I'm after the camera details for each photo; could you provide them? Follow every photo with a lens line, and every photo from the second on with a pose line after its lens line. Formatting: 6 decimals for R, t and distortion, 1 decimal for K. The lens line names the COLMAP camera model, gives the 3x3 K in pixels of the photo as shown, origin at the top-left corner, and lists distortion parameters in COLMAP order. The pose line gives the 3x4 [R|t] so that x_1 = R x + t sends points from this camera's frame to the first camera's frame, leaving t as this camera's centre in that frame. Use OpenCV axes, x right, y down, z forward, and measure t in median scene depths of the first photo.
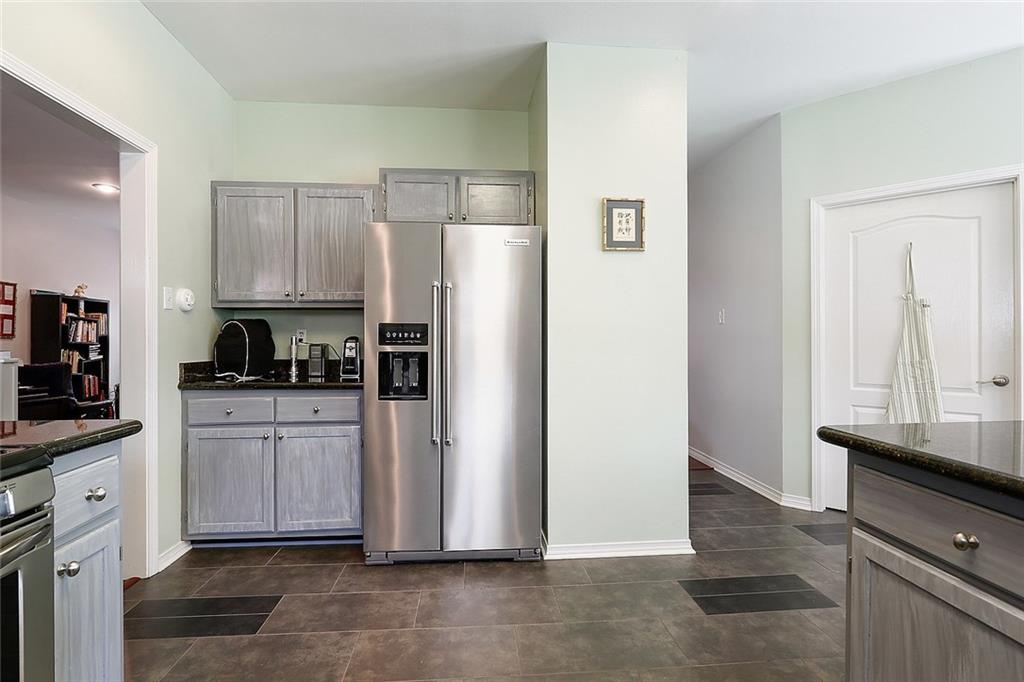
lens RADIAL K [[495.3, 0, 512.0], [0, 495.3, 341.0], [0, 0, 1]] dist [-0.002074, -0.000307]
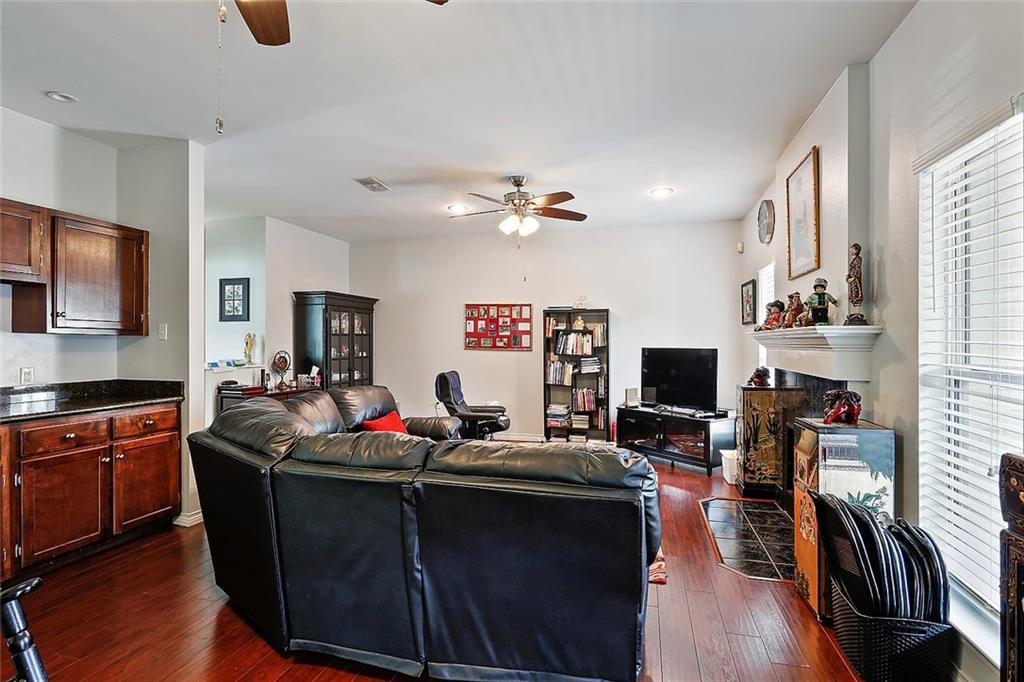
lens RADIAL K [[495.3, 0, 512.0], [0, 495.3, 341.0], [0, 0, 1]] dist [-0.002074, -0.000307]
pose [[-0.371570, 0.001337, -0.928404, 0.102834], [0.000291, 0.999999, 0.001324, -0.026083], [0.928405, 0.000222, -0.371570, 1.249414]]
